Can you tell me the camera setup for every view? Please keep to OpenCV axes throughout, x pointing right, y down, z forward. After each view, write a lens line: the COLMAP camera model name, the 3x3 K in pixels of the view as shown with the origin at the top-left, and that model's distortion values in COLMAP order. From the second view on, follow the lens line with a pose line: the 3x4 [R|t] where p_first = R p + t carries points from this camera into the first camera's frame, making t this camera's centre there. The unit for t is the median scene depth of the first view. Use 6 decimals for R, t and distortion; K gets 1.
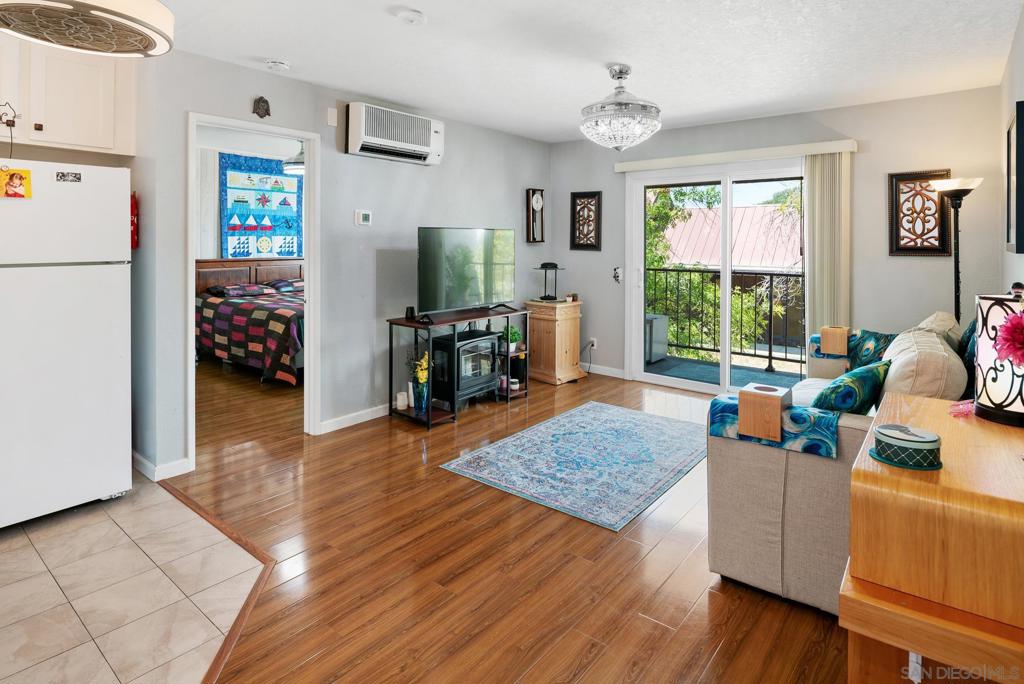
lens RADIAL K [[559.5, 0, 508.9], [0, 559.5, 243.3], [0, 0, 1]] dist [-0.001080, -0.007375]
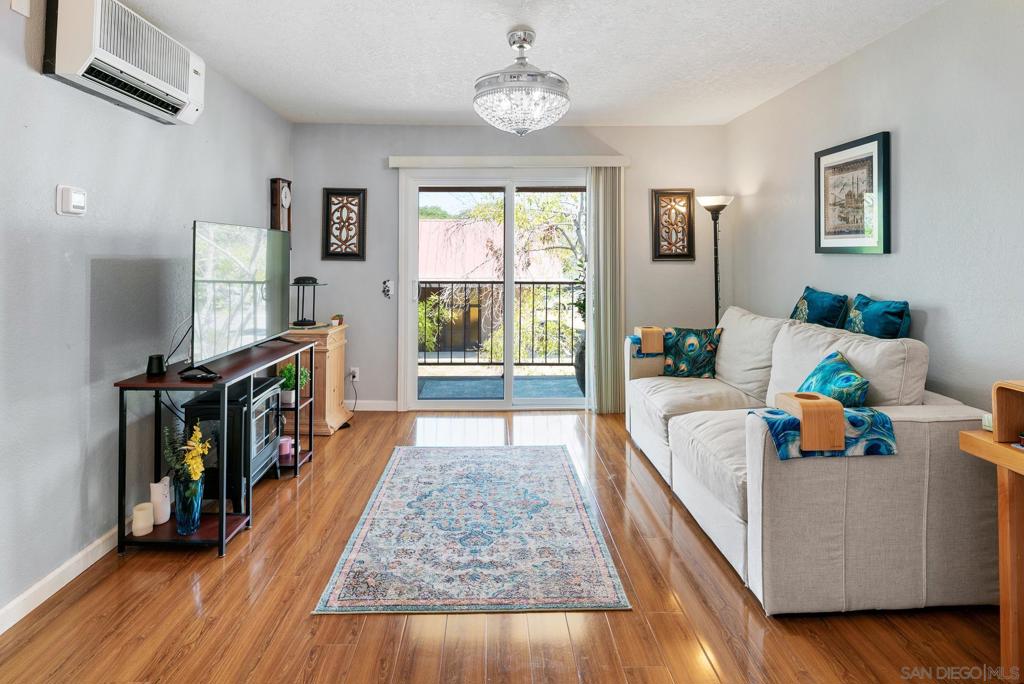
lens RADIAL K [[559.5, 0, 504.4], [0, 559.5, 248.9], [0, 0, 1]] dist [-0.001080, -0.007375]
pose [[0.764296, 0.004335, 0.644851, -0.270452], [0.004933, 0.999909, -0.012569, 0.009484], [-0.644847, 0.012787, 0.764205, 0.300315]]
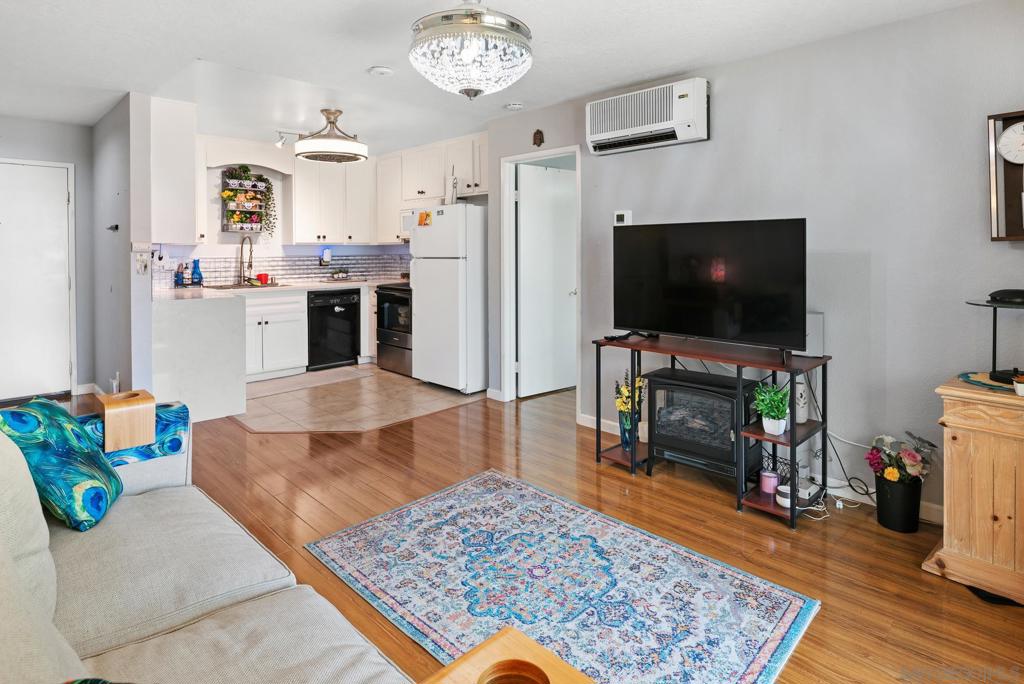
lens RADIAL K [[559.5, 0, 511.2], [0, 559.5, 255.2], [0, 0, 1]] dist [-0.001080, -0.007375]
pose [[-0.112259, 0.004820, -0.993667, 0.649959], [-0.001515, 0.999986, 0.005022, 0.010313], [0.993678, 0.002070, -0.112250, 0.864847]]
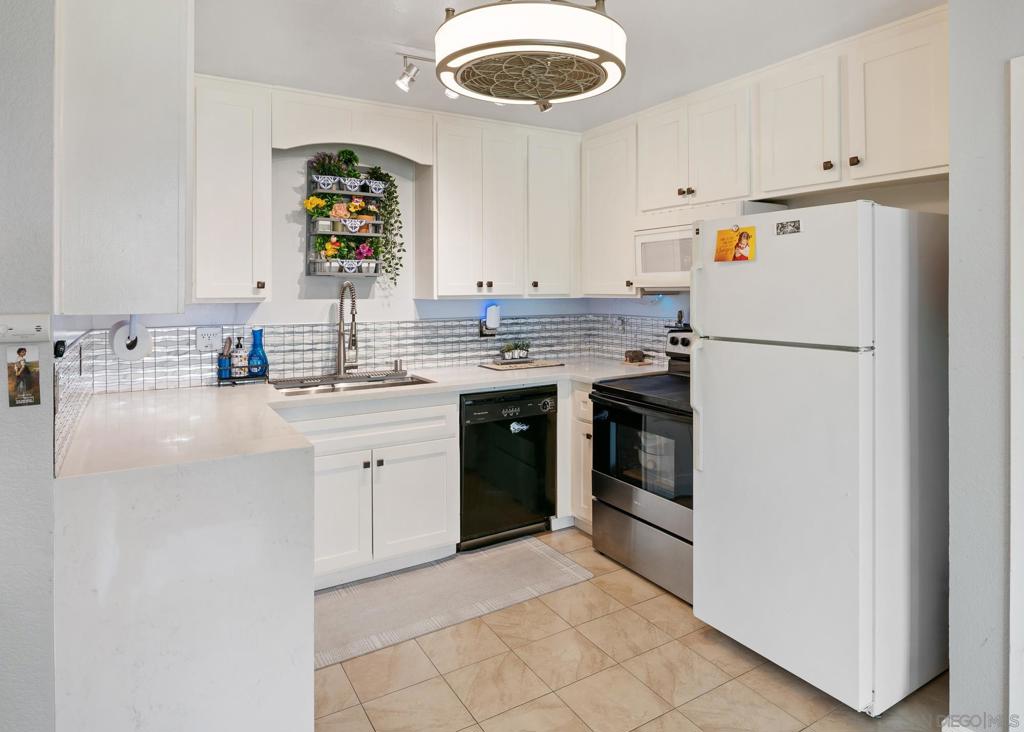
lens RADIAL K [[623.4, 0, 538.3], [0, 623.4, 287.4], [0, 0, 1]] dist [0.003268, -0.007377]
pose [[-0.318347, -0.006068, -0.947955, 0.064758], [-0.004274, 0.999979, -0.004965, -0.019619], [0.947965, 0.002471, -0.318366, 0.562386]]
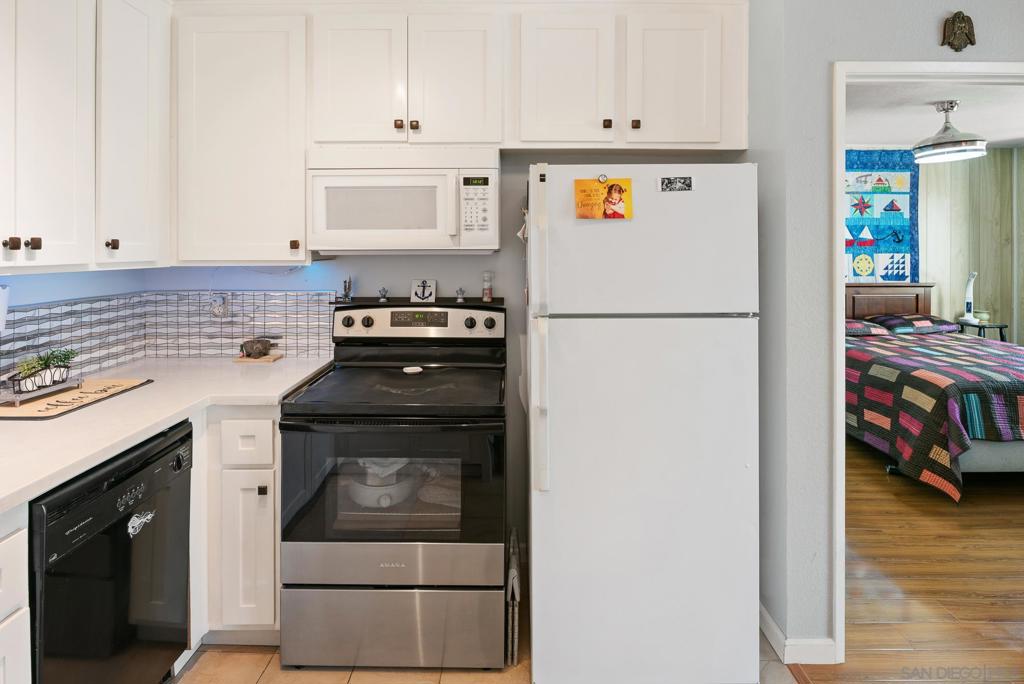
lens RADIAL K [[559.5, 0, 506.2], [0, 559.5, 248.5], [0, 0, 1]] dist [-0.001080, -0.007375]
pose [[0.621080, -0.005104, -0.783730, -0.234972], [-0.000846, 0.999974, -0.007183, -0.022303], [0.783747, 0.005124, 0.621060, 0.255536]]
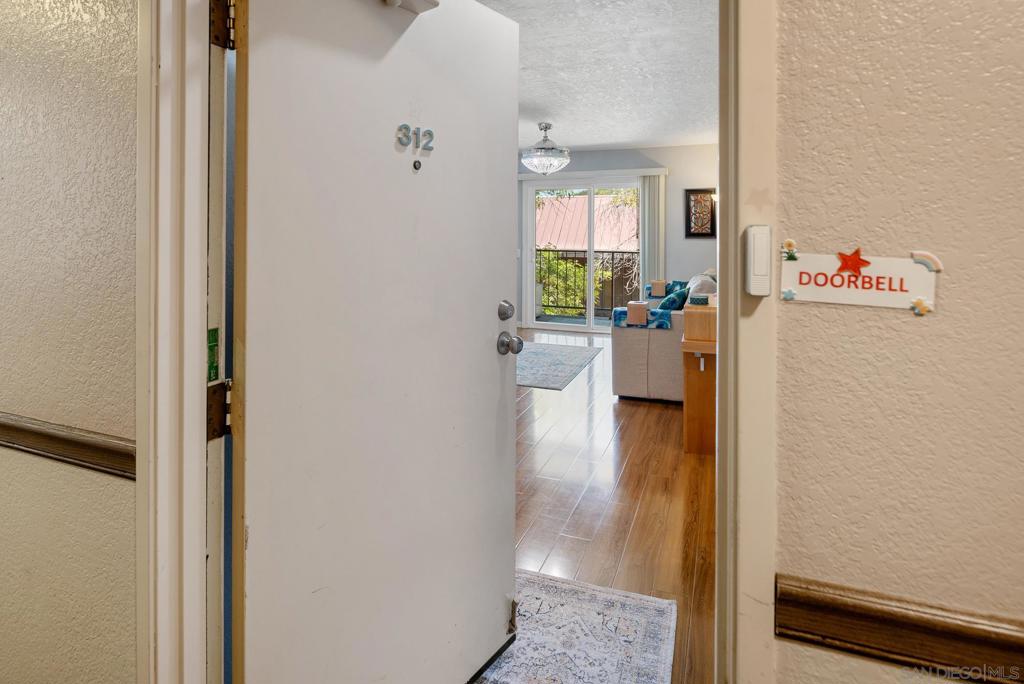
lens RADIAL K [[559.5, 0, 515.8], [0, 559.5, 227.7], [0, 0, 1]] dist [-0.001080, -0.007375]
pose [[0.949878, -0.001718, 0.312616, -0.307694], [0.002431, 0.999995, -0.001891, -0.006786], [-0.312611, 0.002556, 0.949878, -0.411114]]
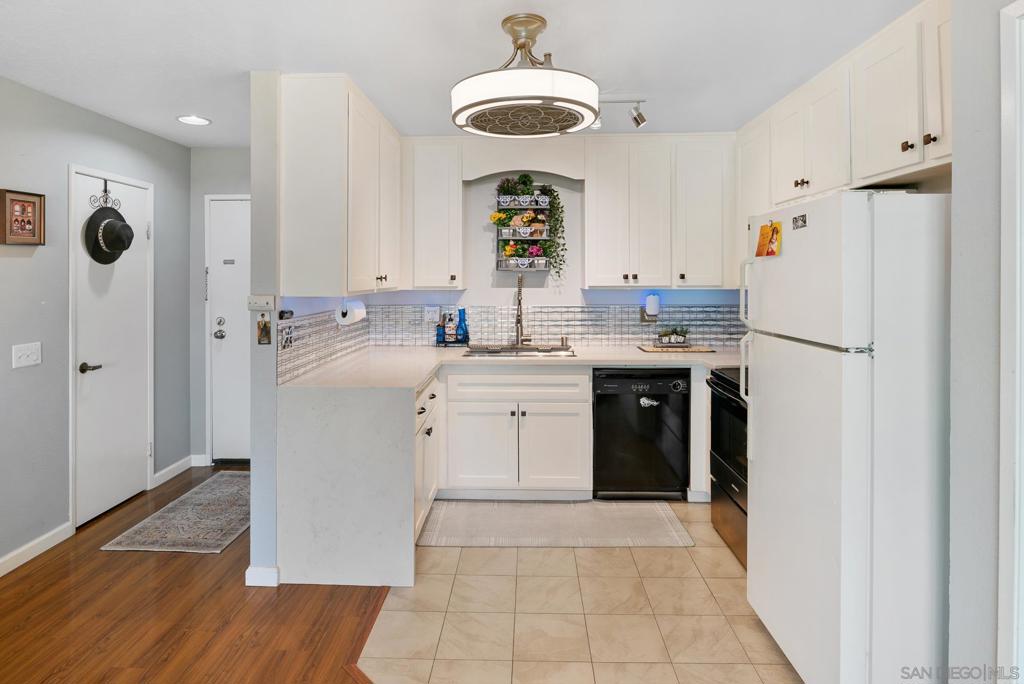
lens RADIAL K [[559.5, 0, 506.6], [0, 559.5, 276.1], [0, 0, 1]] dist [-0.001080, -0.007375]
pose [[-0.799236, -0.004741, -0.600999, -0.025334], [-0.005597, 0.999984, -0.000446, -0.026920], [0.600992, 0.003007, -0.799250, 0.803238]]
